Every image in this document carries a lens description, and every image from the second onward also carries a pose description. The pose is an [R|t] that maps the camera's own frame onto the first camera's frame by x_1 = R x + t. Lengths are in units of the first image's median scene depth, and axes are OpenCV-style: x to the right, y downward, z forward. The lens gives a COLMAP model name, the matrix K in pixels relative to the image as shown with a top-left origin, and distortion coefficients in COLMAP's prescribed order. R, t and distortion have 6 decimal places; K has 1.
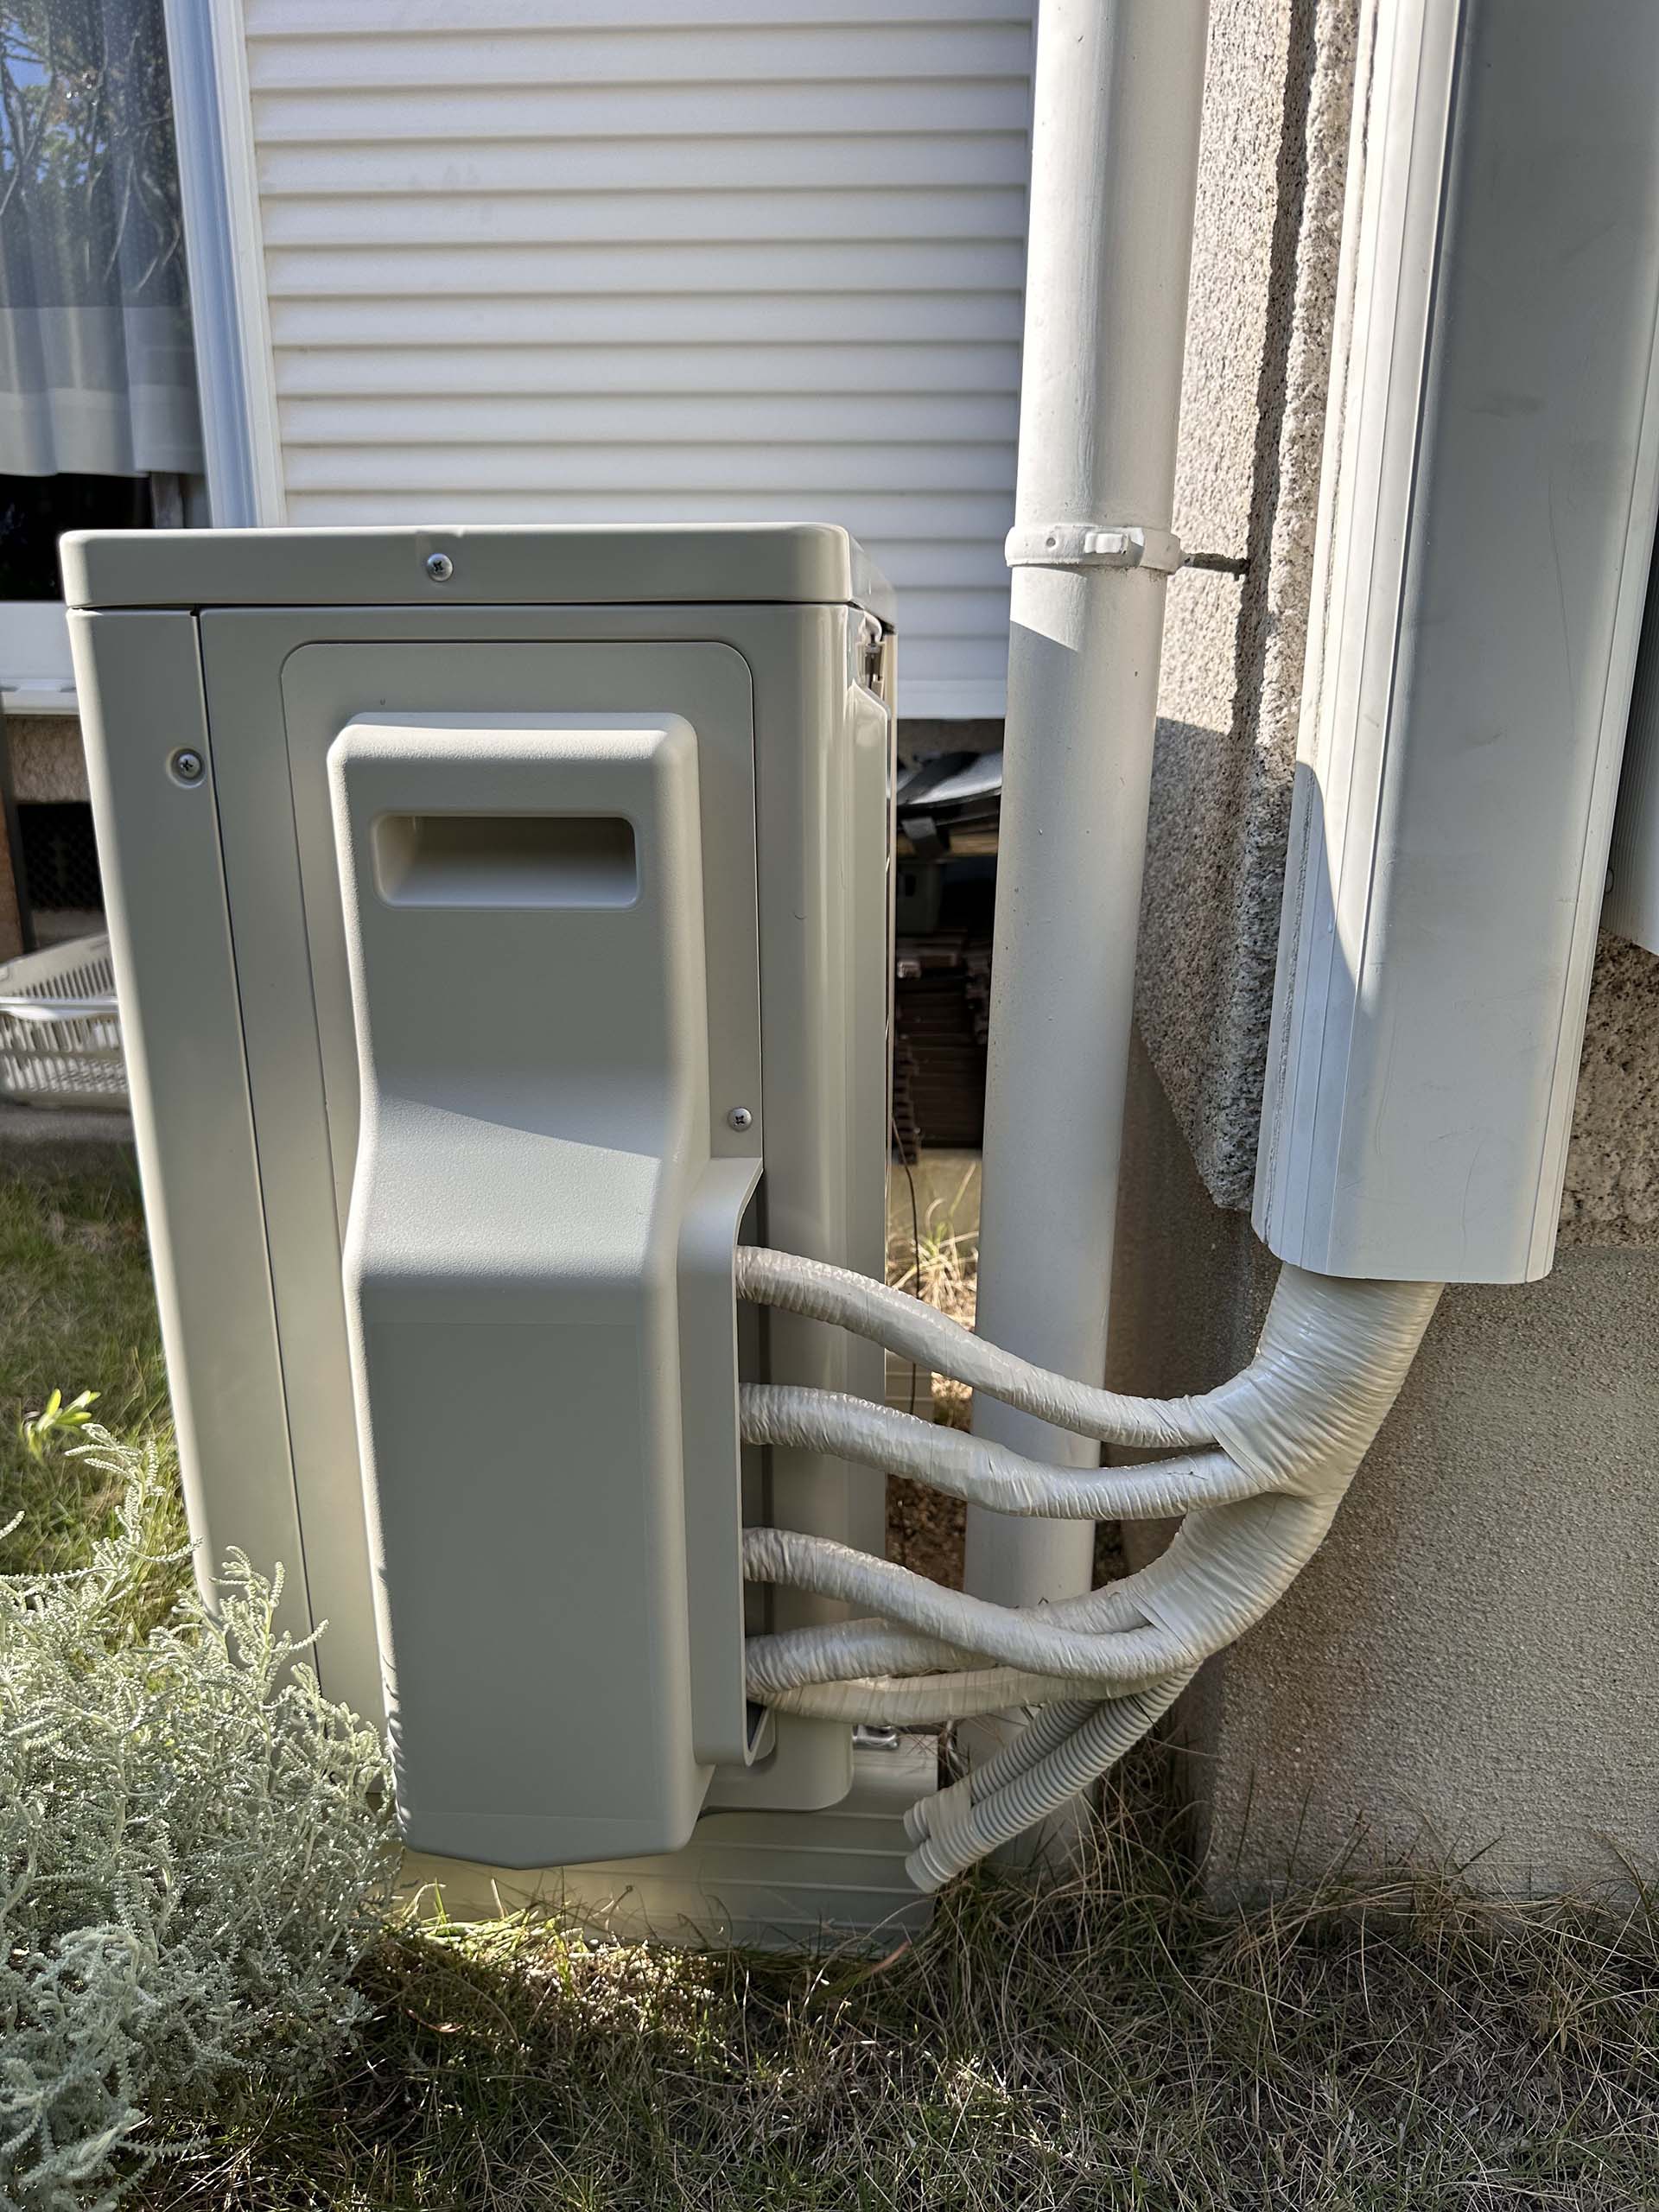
lens RADIAL K [[1563.6, 0, 826.1], [0, 1563.6, 1120.7], [0, 0, 1]] dist [0.033640, -0.046258]
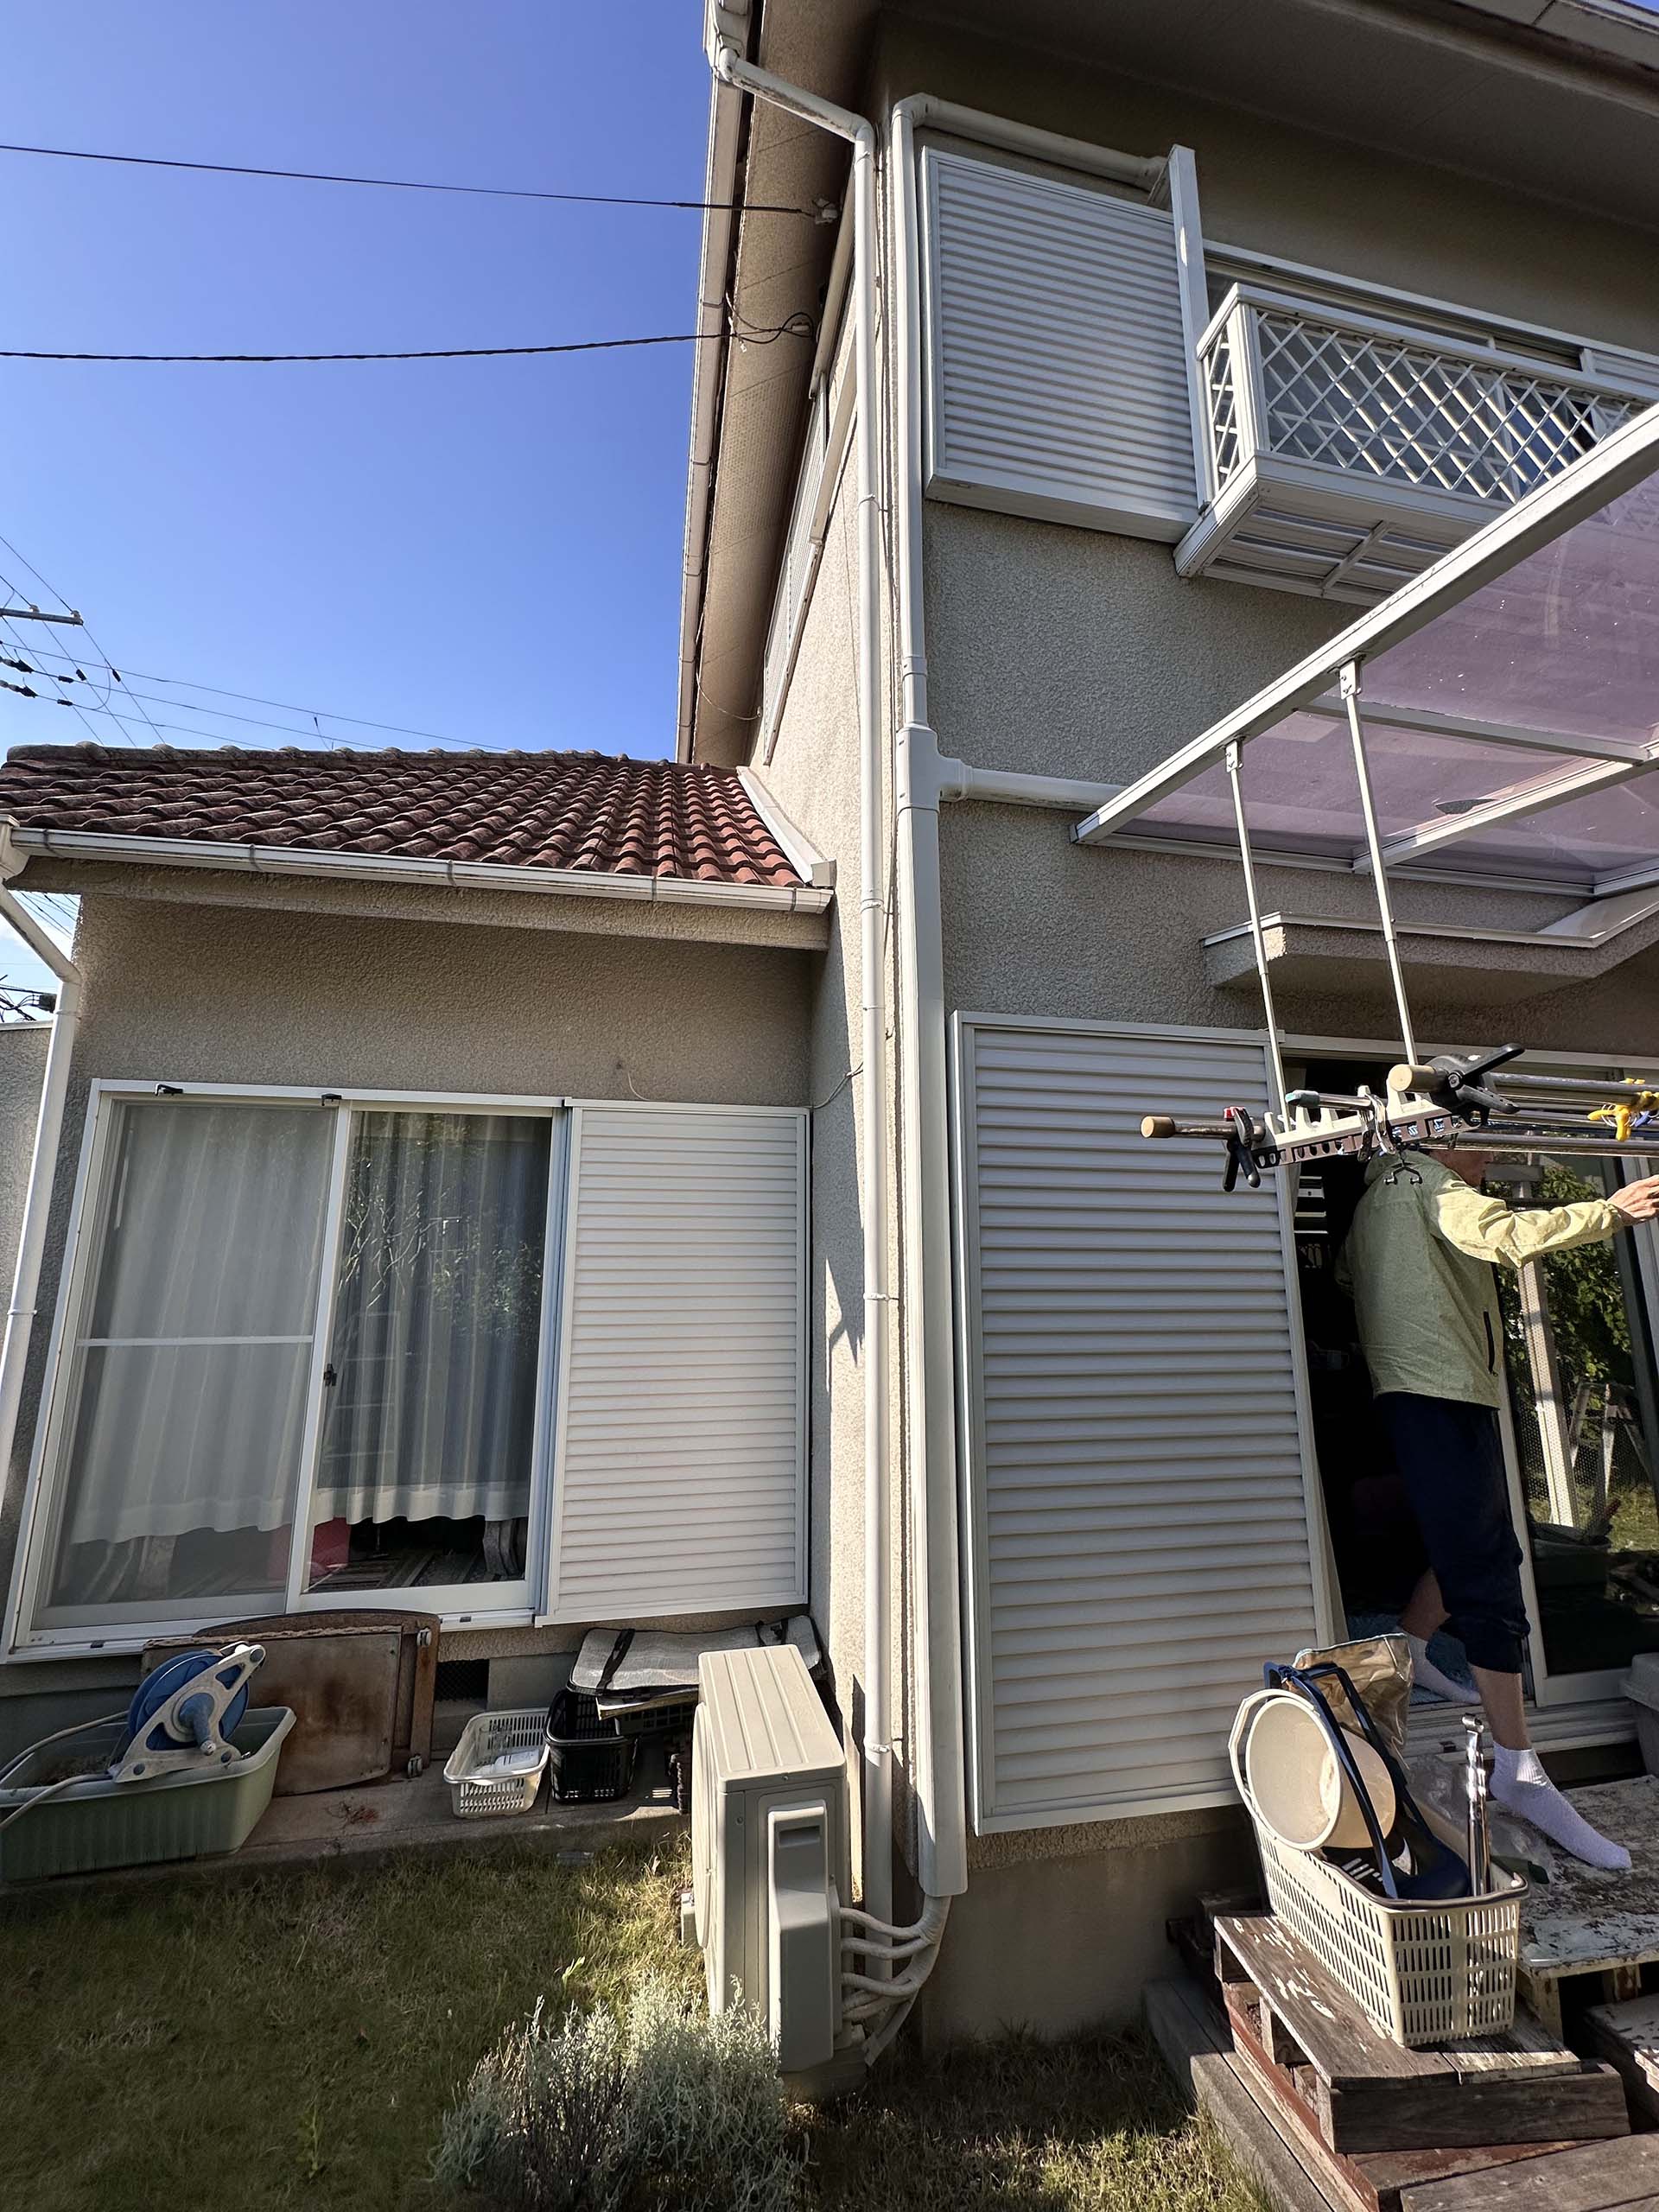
lens RADIAL K [[880.2, 0, 823.3], [0, 880.2, 1111.8], [0, 0, 1]] dist [-0.001438, -0.000765]
pose [[0.964285, 0.043010, 0.261350, -0.954483], [0.083778, 0.886537, -0.455009, -0.933124], [-0.251266, 0.460654, 0.851271, -2.736649]]
